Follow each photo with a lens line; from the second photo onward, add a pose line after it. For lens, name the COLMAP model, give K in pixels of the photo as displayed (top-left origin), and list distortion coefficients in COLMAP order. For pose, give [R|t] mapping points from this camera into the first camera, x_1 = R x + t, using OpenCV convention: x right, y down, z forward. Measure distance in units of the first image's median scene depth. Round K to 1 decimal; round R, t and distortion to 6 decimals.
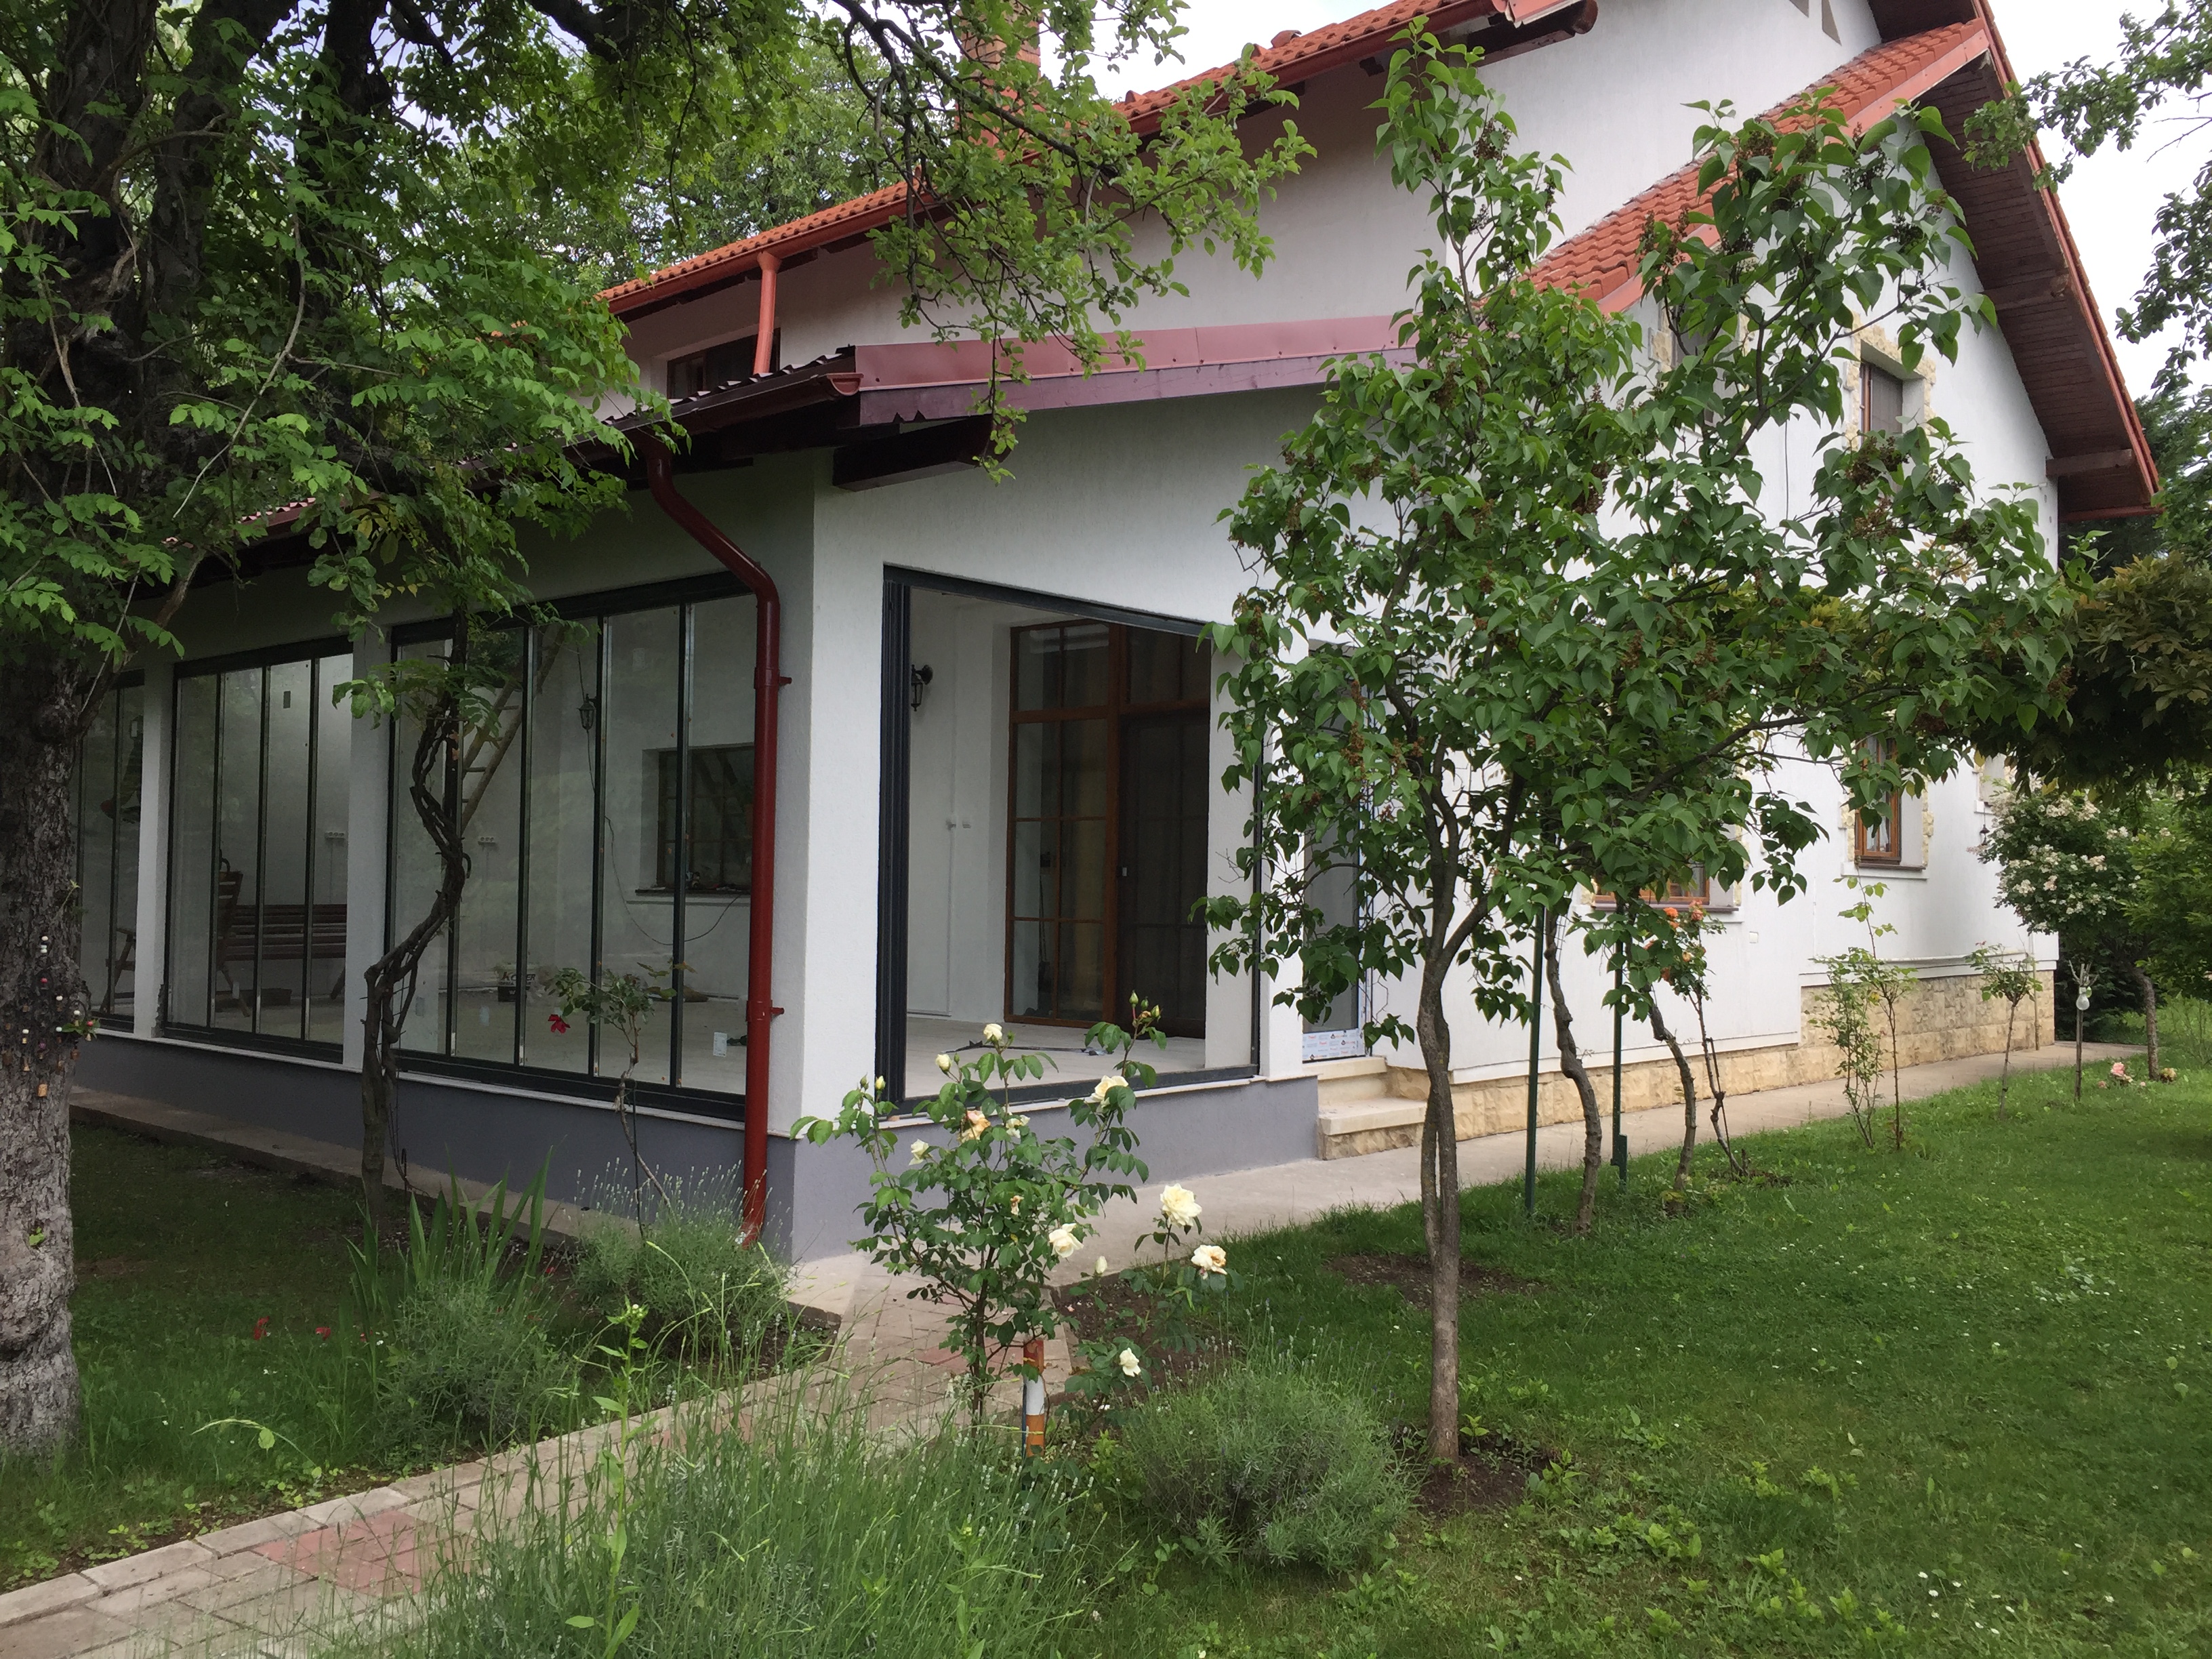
lens RADIAL K [[1877.8, 0, 1106.0], [0, 1877.8, 829.5], [0, 0, 1]] dist [0.077526, -0.115534]
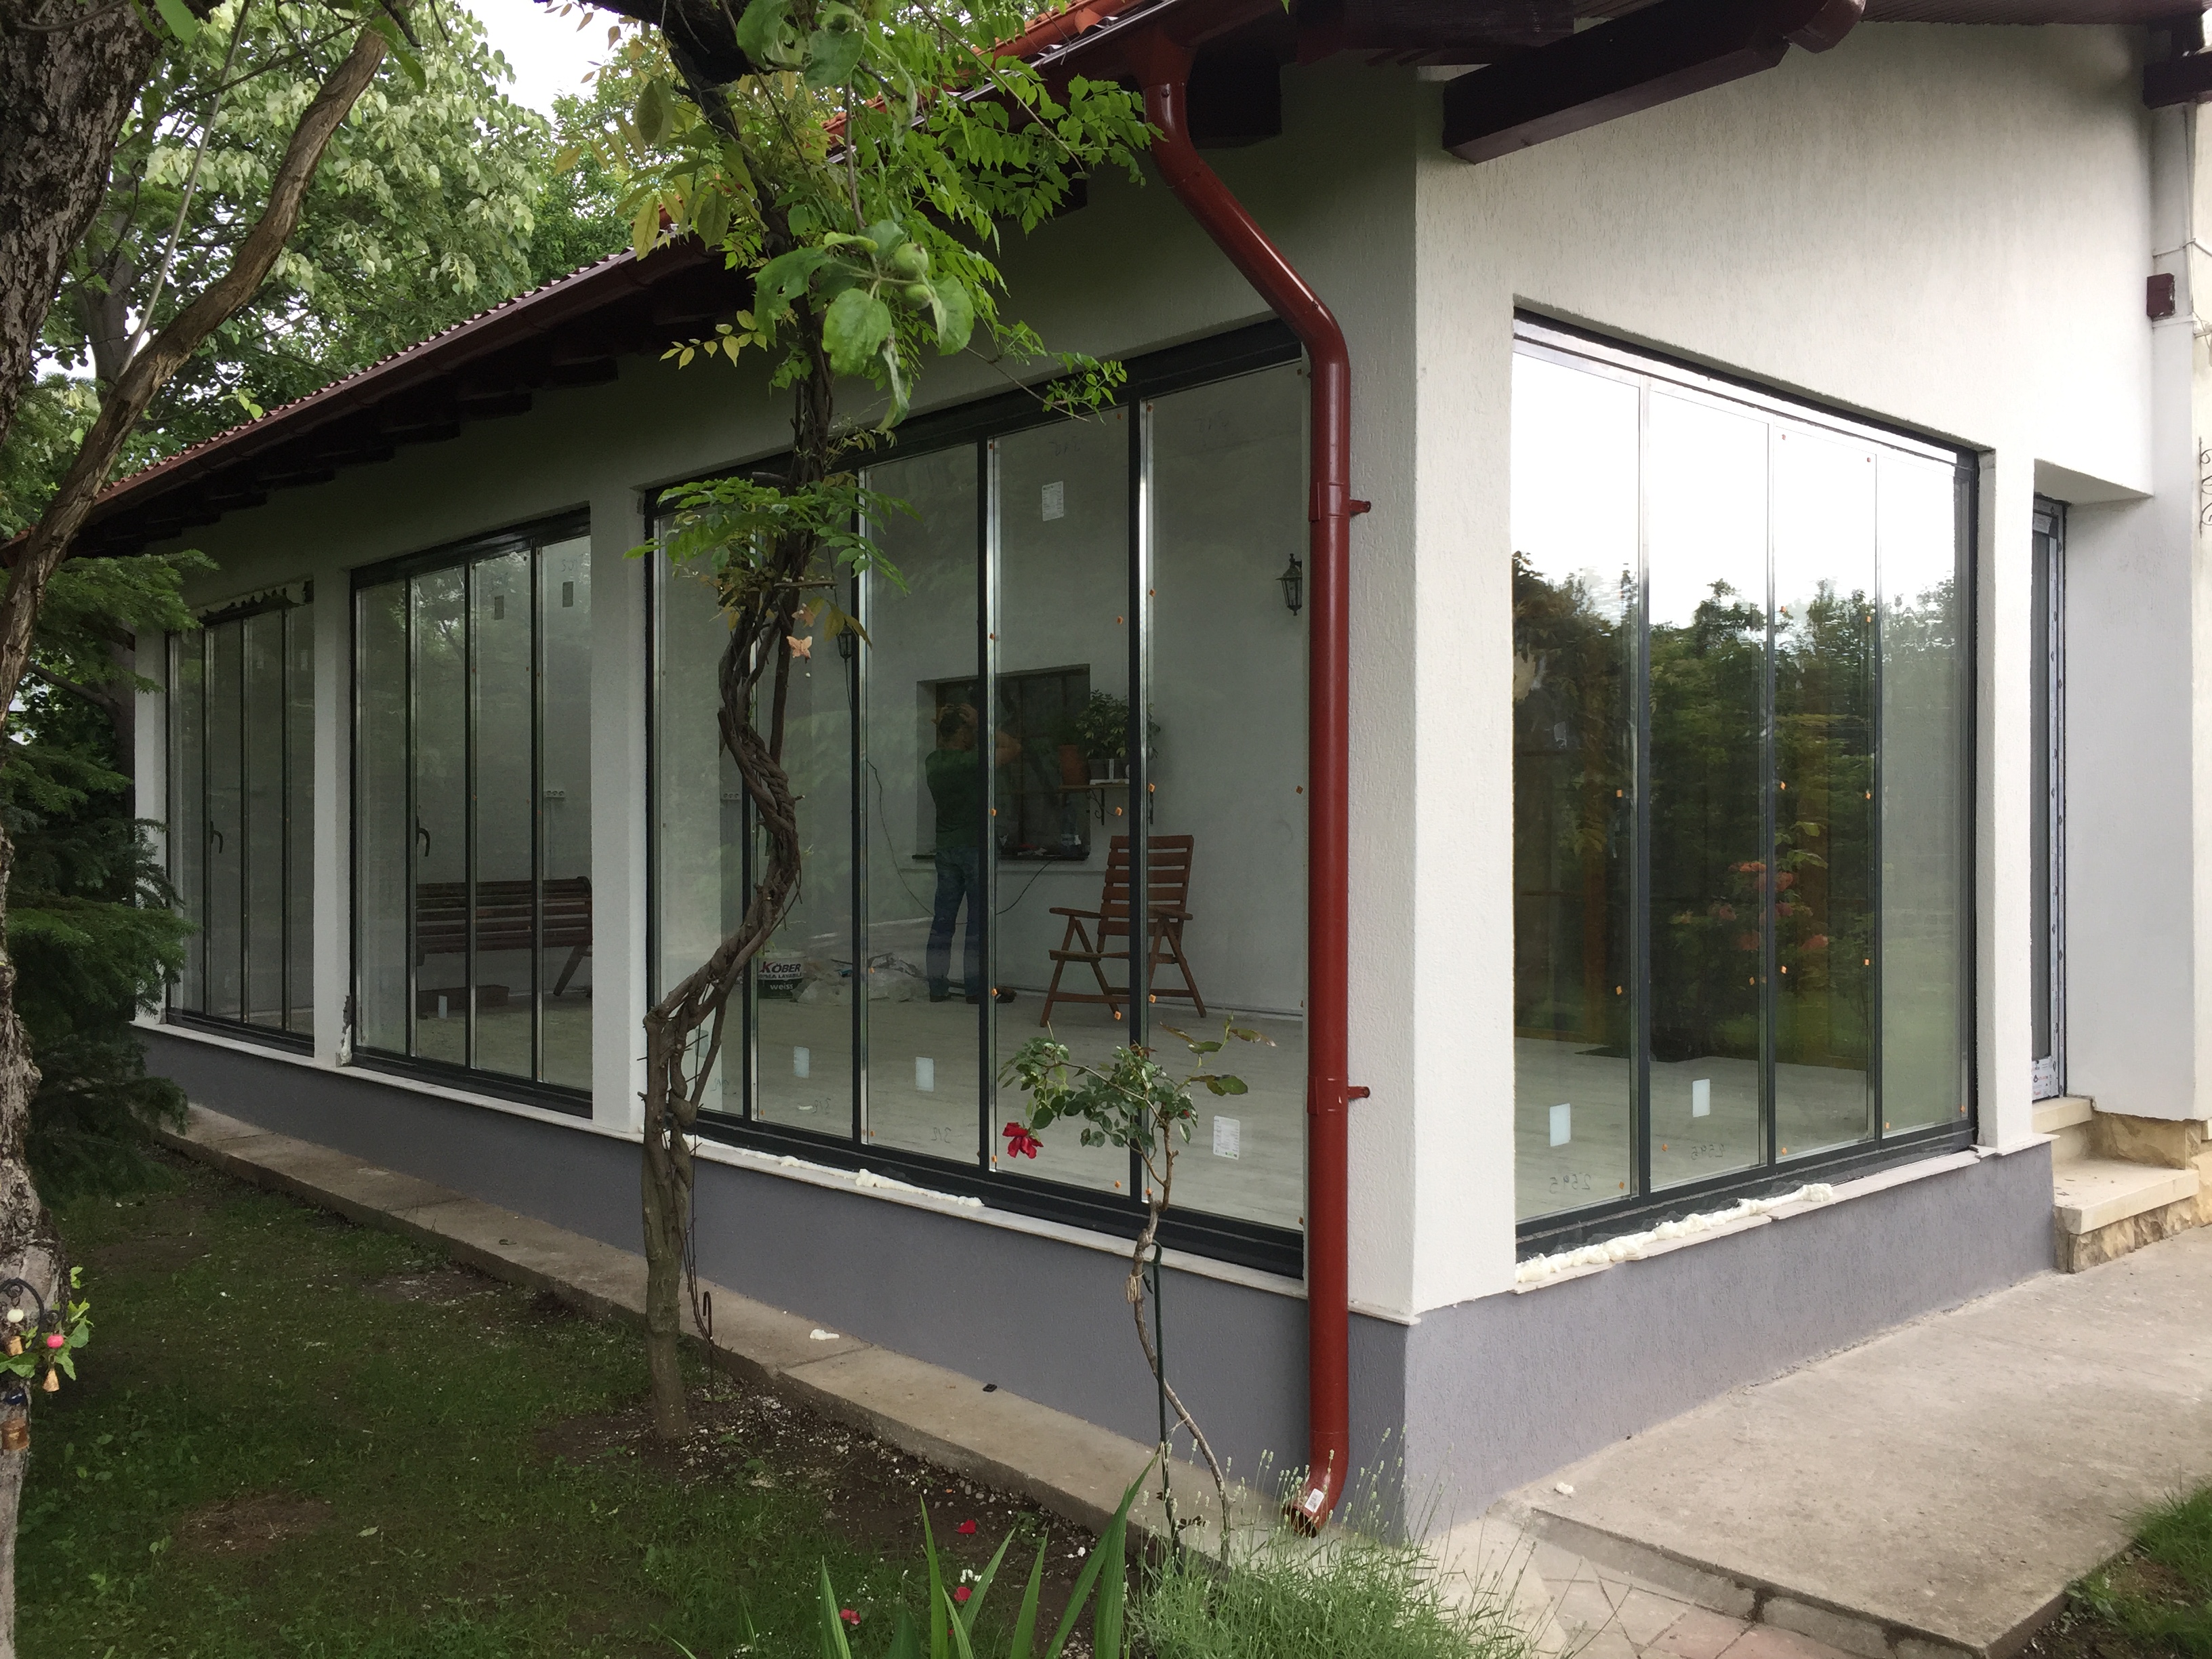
lens RADIAL K [[1877.8, 0, 1106.0], [0, 1877.8, 829.5], [0, 0, 1]] dist [0.077526, -0.115534]
pose [[0.995761, -0.016387, -0.090507, -0.144918], [0.018984, 0.999430, 0.027906, -0.000121], [0.089998, -0.029506, 0.995505, 0.317520]]
